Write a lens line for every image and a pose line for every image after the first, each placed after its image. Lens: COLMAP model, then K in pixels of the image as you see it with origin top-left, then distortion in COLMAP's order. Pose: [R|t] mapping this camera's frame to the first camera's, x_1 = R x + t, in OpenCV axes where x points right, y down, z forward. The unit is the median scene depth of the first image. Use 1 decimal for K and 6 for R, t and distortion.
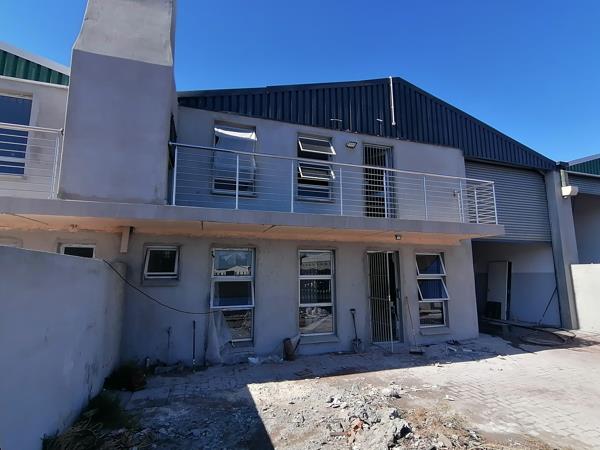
lens RADIAL K [[327.5, 0, 297.2], [0, 327.5, 224.3], [0, 0, 1]] dist [0.028922, -0.000214]
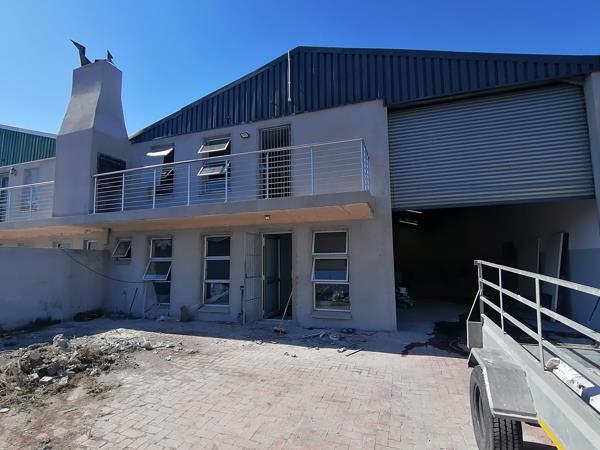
lens RADIAL K [[327.5, 0, 296.6], [0, 327.5, 223.7], [0, 0, 1]] dist [0.028922, -0.000214]
pose [[0.762284, -0.081696, -0.642067, 0.932567], [0.104875, 0.994483, -0.002026, 0.063762], [0.638690, -0.065793, 0.766646, 0.255477]]
